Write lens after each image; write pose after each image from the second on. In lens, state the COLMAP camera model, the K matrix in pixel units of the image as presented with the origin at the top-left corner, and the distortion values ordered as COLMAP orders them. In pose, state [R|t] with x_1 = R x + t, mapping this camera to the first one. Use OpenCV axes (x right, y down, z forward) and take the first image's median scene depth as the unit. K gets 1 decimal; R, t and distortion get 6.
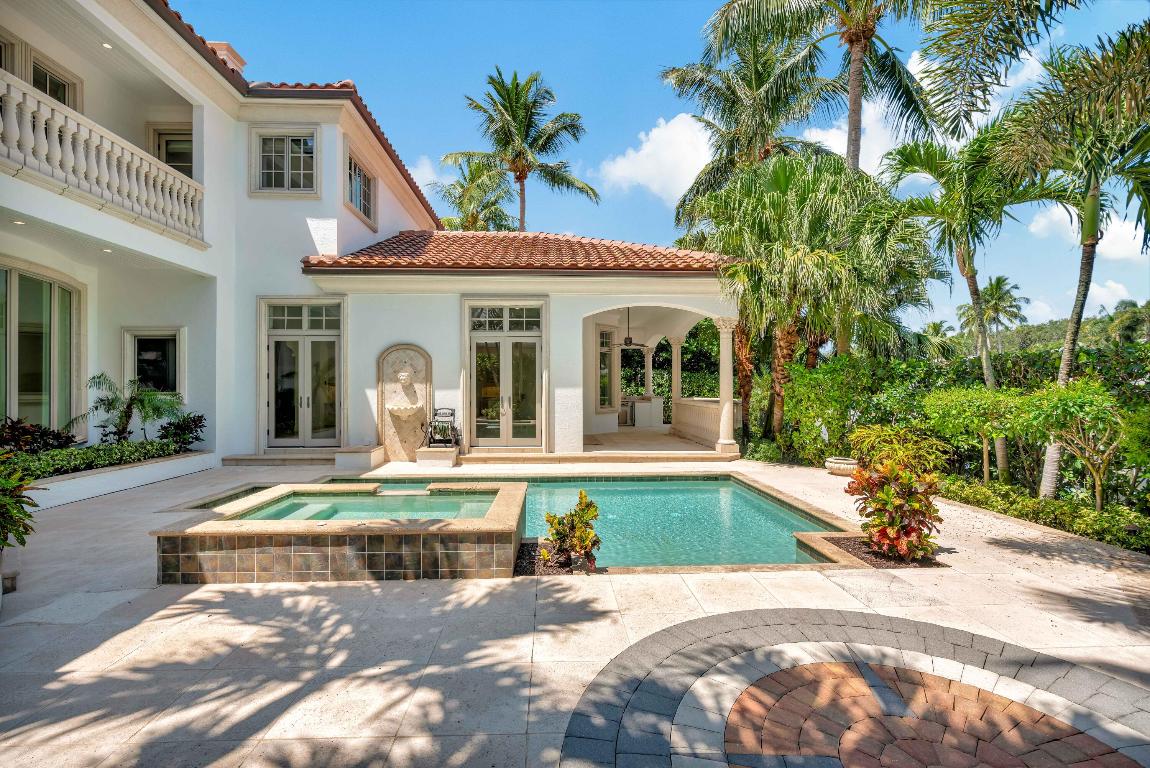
lens RADIAL K [[512.6, 0, 565.4], [0, 512.6, 387.2], [0, 0, 1]] dist [-0.012132, -0.000006]
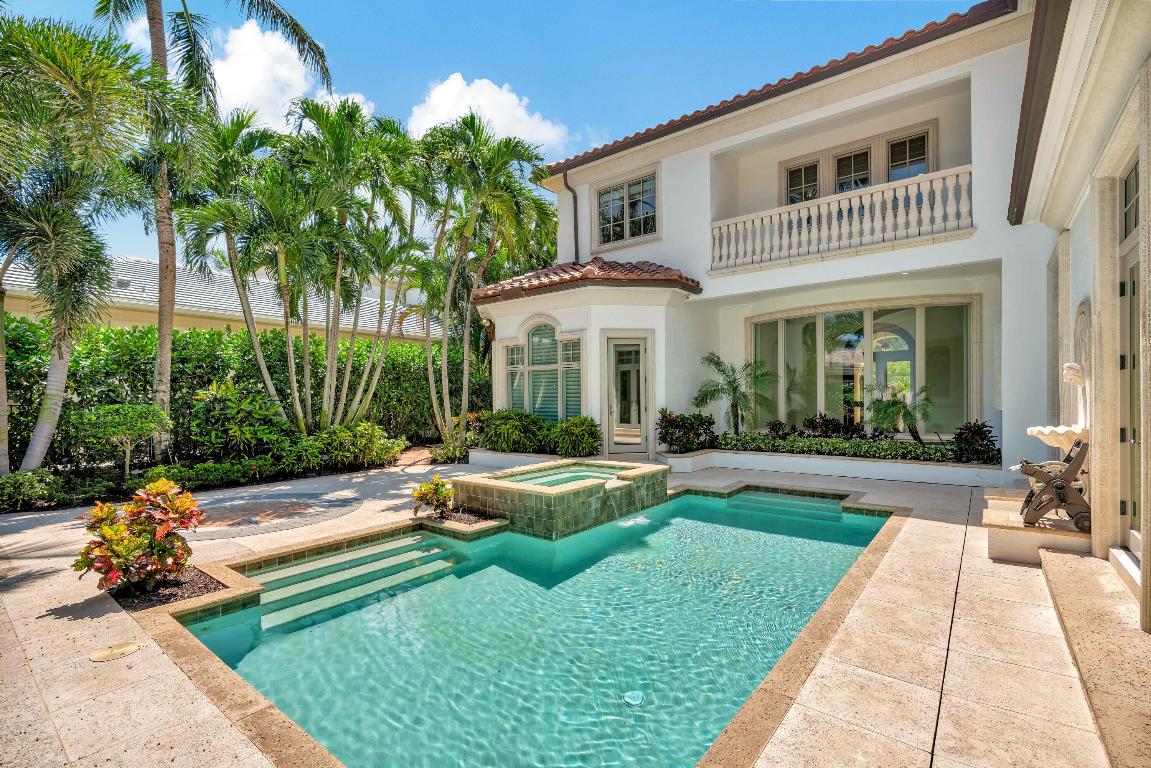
lens RADIAL K [[517.0, 0, 579.1], [0, 517.0, 397.7], [0, 0, 1]] dist [-0.008858, 0.000510]
pose [[-0.638847, 0.012733, -0.769228, 0.388108], [0.014703, 0.999882, 0.004340, -0.003623], [0.769193, -0.008538, -0.638959, 0.979031]]
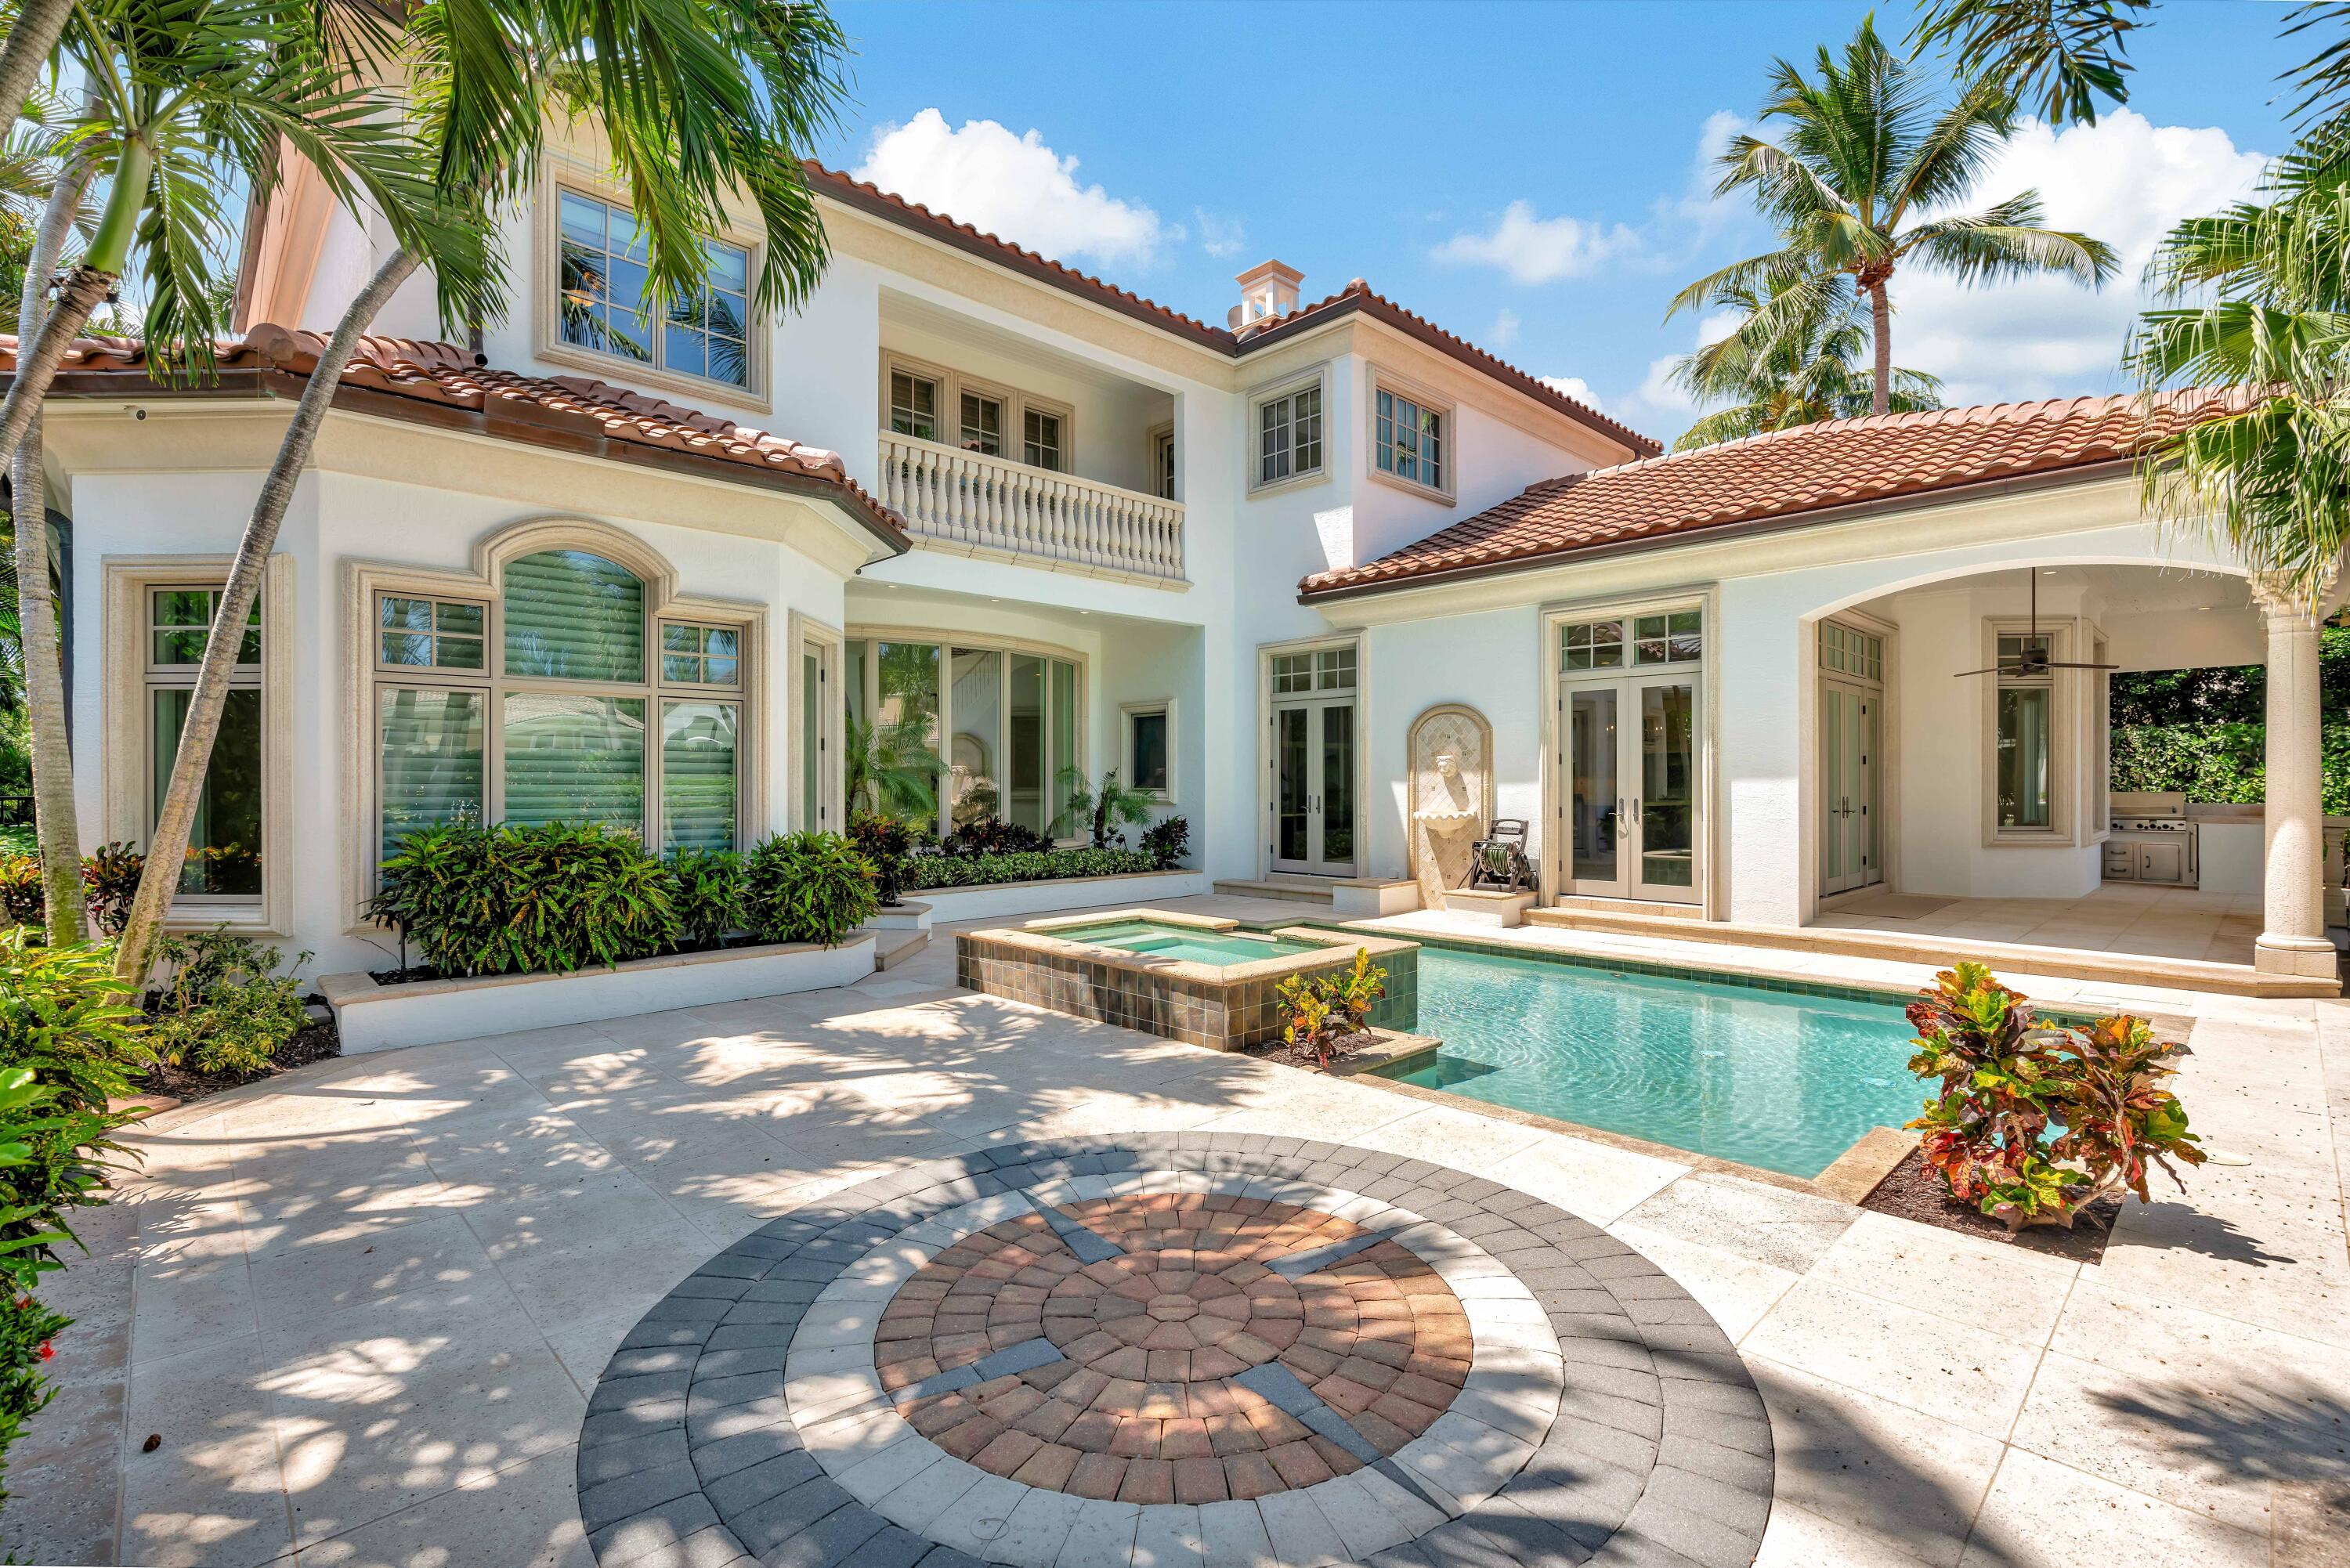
lens RADIAL K [[1047.4, 0, 1155.4], [0, 1047.4, 790.5], [0, 0, 1]] dist [-0.012132, -0.000006]
pose [[0.653664, 0.006092, -0.756760, 0.367142], [0.002995, 0.999939, 0.010637, -0.002275], [0.756779, -0.009220, 0.653606, -0.007349]]
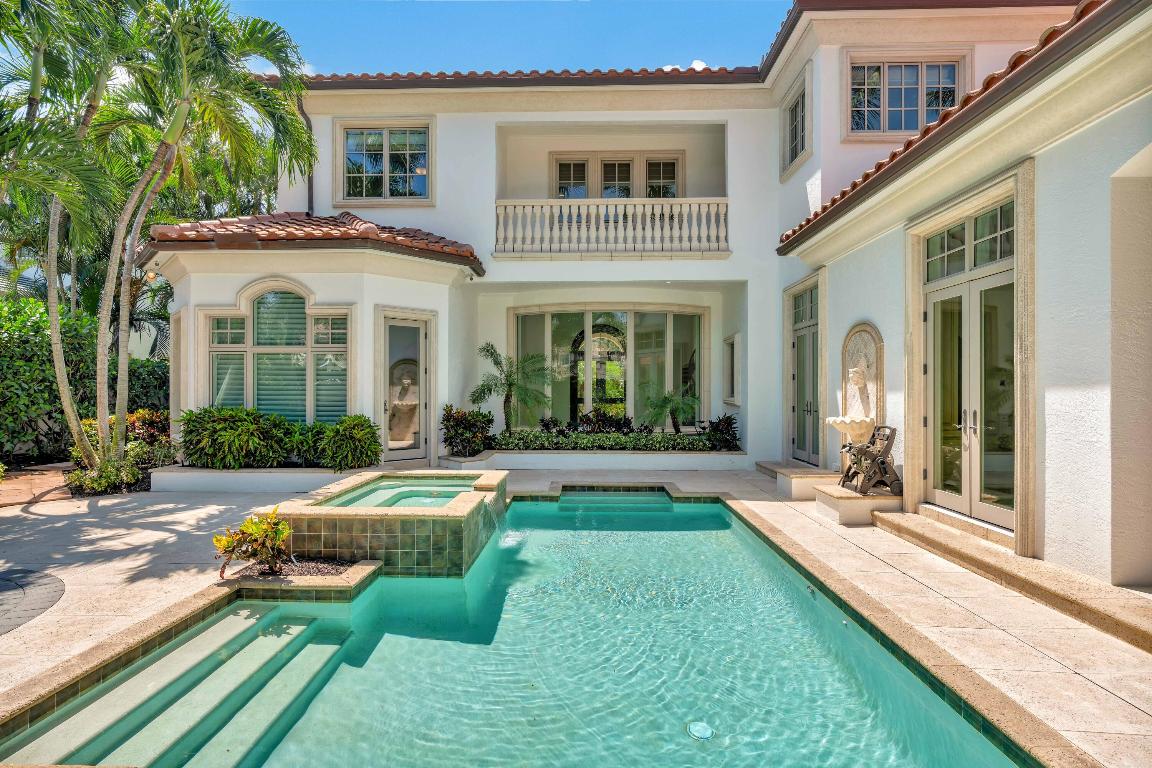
lens RADIAL K [[568.3, 0, 569.6], [0, 568.3, 390.7], [0, 0, 1]] dist [-0.012498, 0.000591]
pose [[-0.061368, 0.002379, -0.998112, 0.442104], [0.001564, 0.999996, 0.002287, -0.001471], [0.998114, -0.001420, -0.061371, 0.700897]]
